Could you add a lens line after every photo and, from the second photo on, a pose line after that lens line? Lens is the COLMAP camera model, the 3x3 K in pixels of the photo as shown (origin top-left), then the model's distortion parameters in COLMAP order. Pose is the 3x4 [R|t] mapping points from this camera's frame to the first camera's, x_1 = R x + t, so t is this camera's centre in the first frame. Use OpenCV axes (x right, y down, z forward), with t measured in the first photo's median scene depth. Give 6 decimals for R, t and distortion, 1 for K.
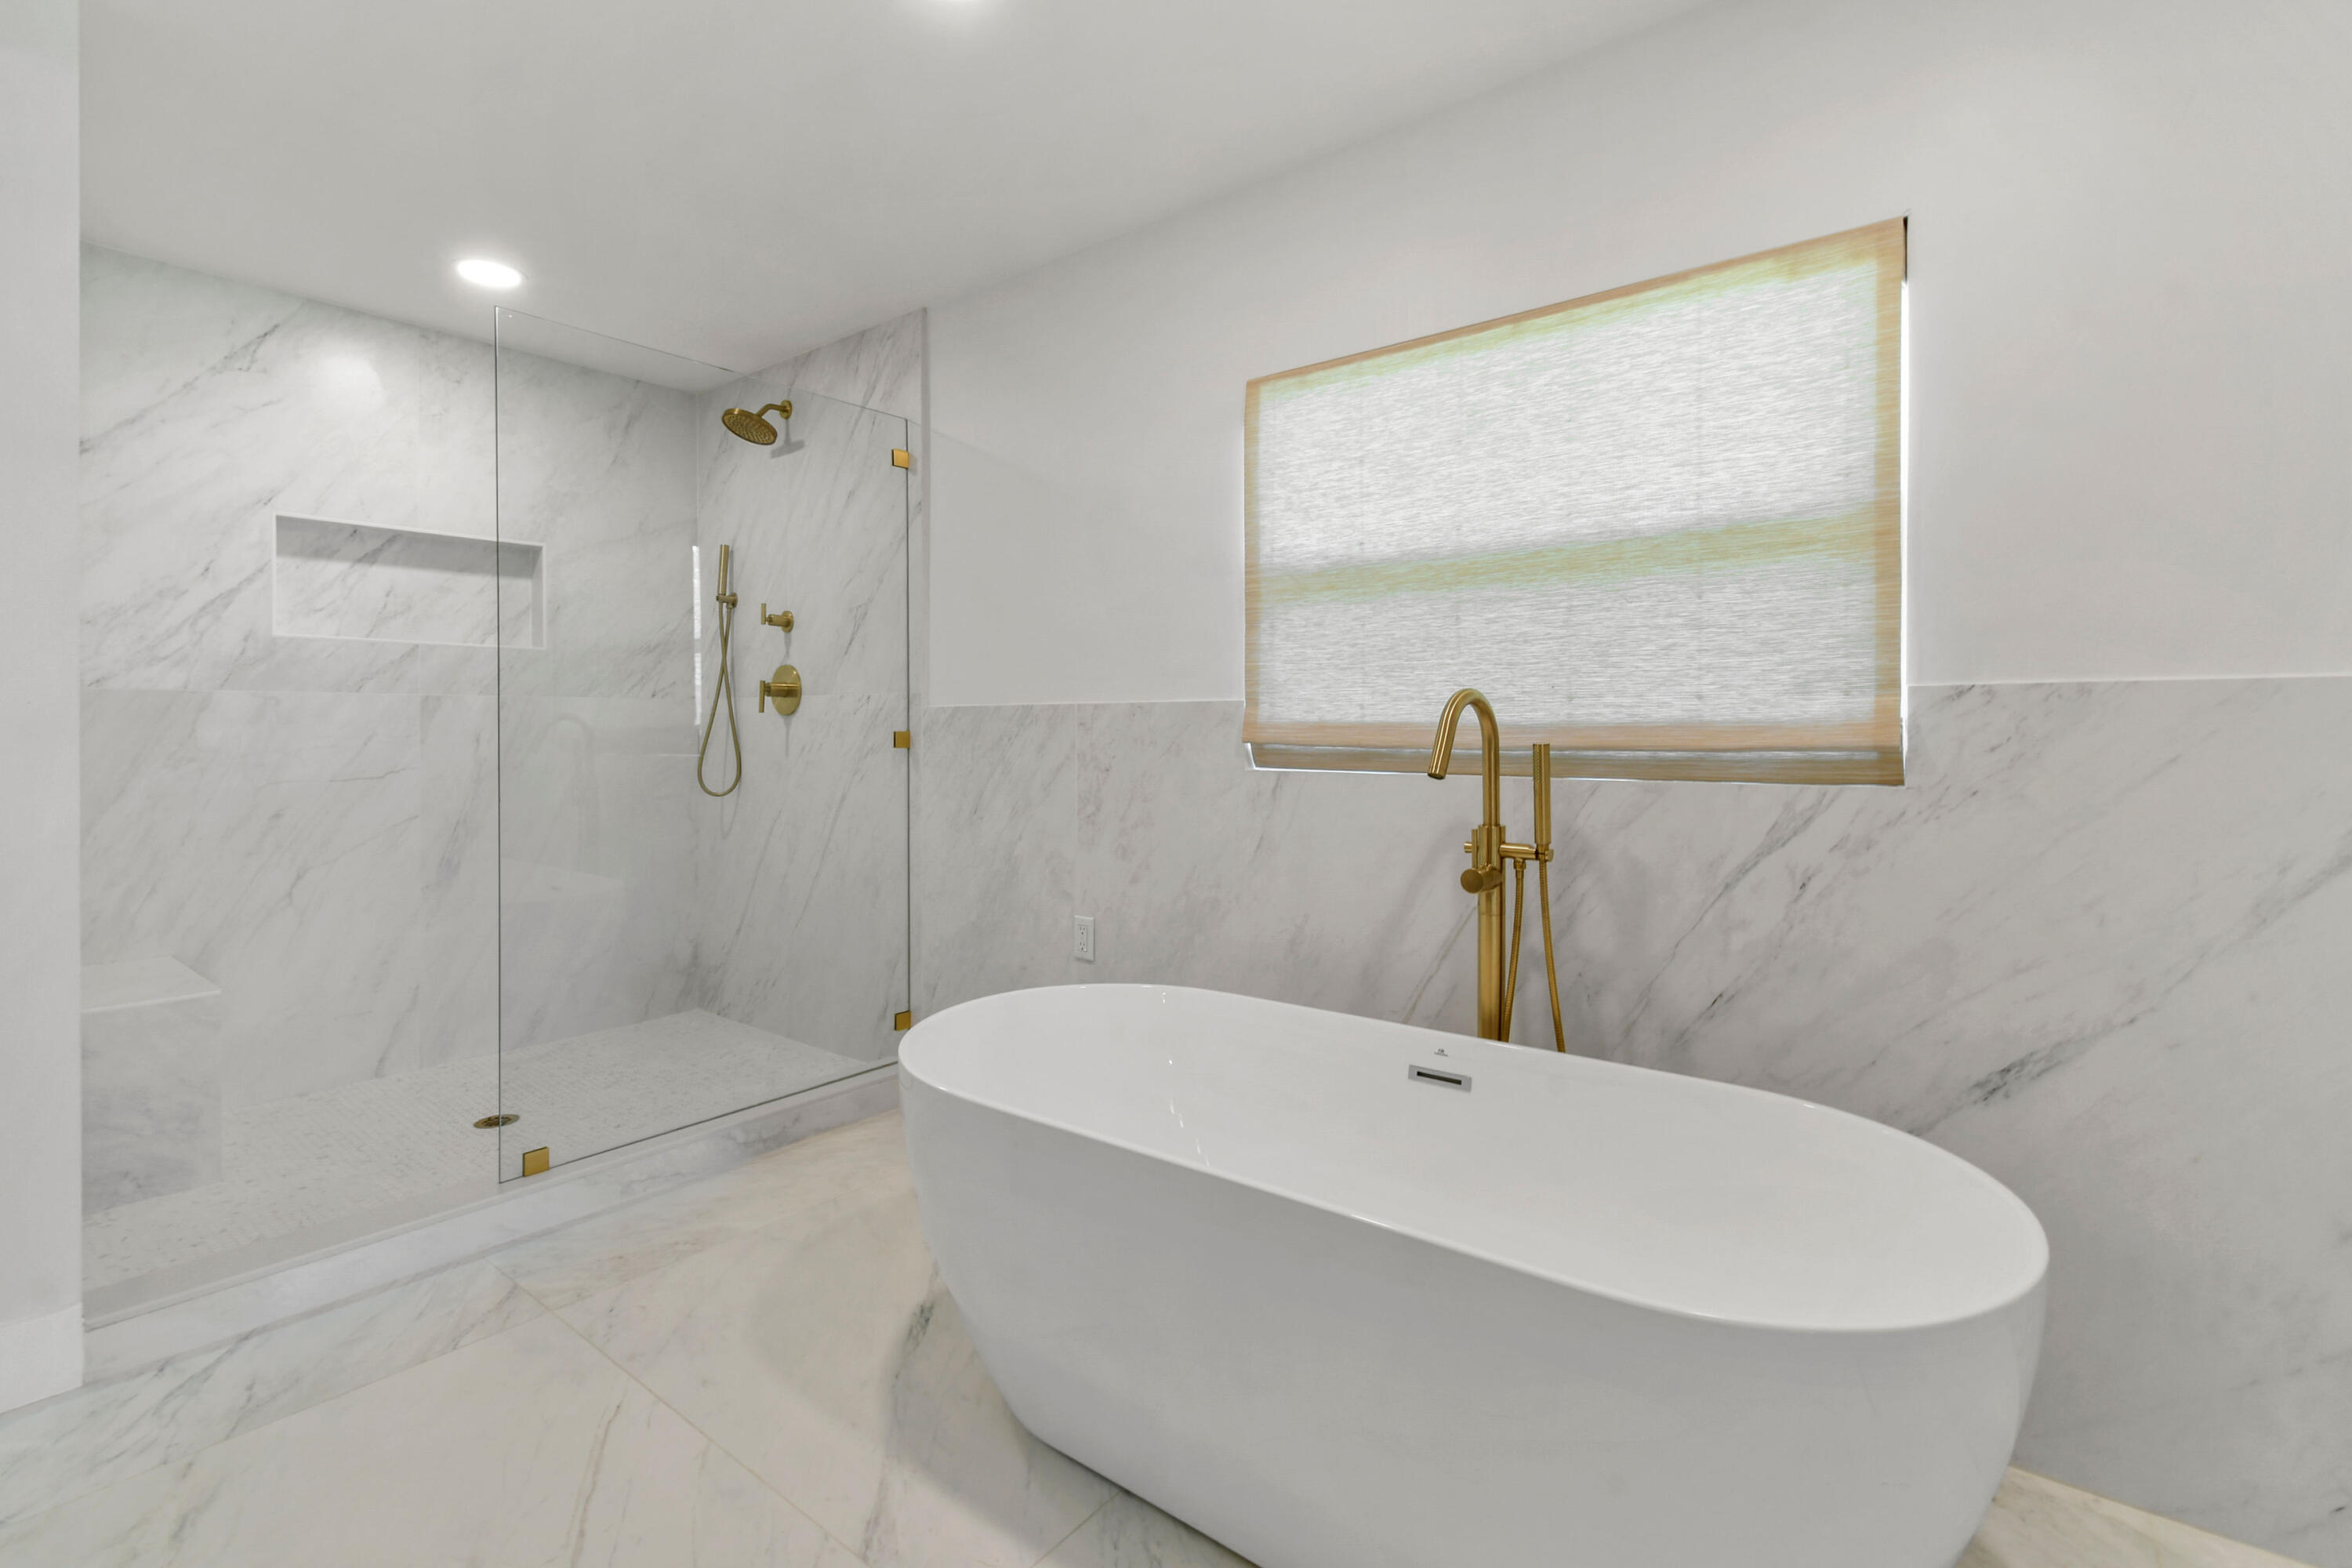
lens RADIAL K [[1042.3, 0, 1201.2], [0, 1042.3, 734.3], [0, 0, 1]] dist [0.002043, -0.000932]
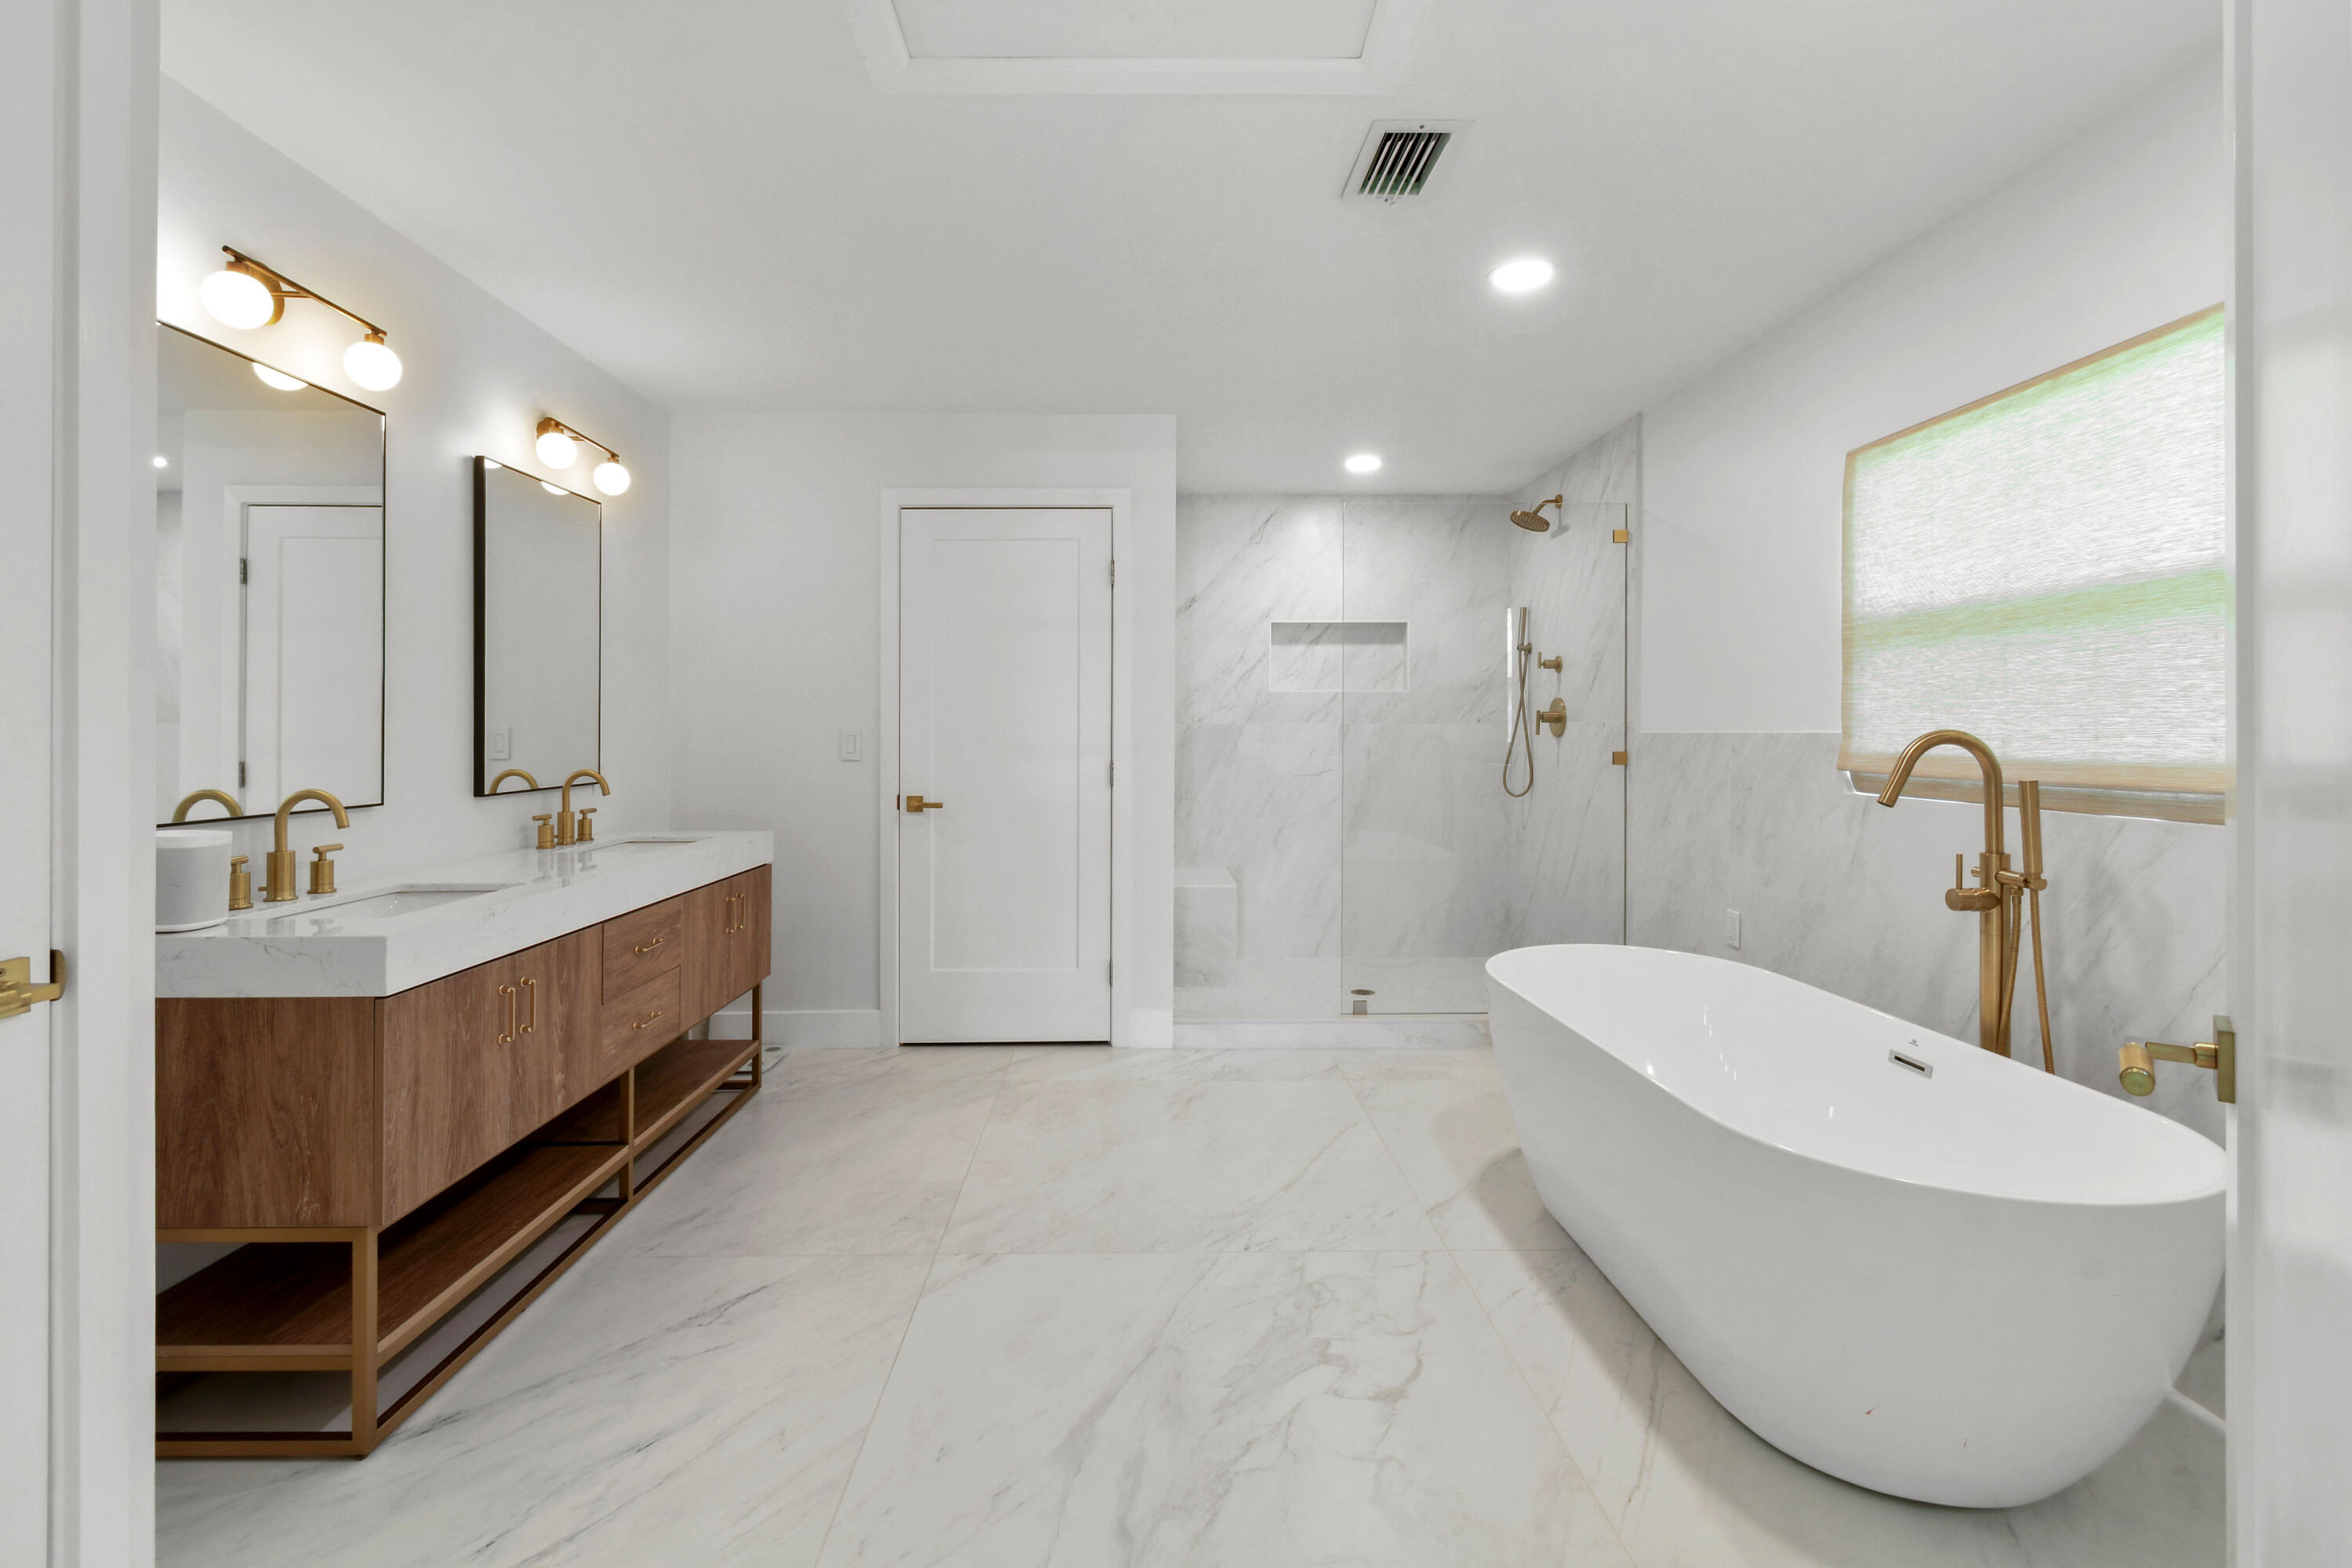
lens RADIAL K [[1042.3, 0, 1201.2], [0, 1042.3, 734.3], [0, 0, 1]] dist [0.002043, -0.000932]
pose [[0.650397, 0.003107, -0.759588, 0.466308], [-0.006665, 0.999976, -0.001617, -0.025038], [0.759565, 0.006114, 0.650402, -0.285462]]
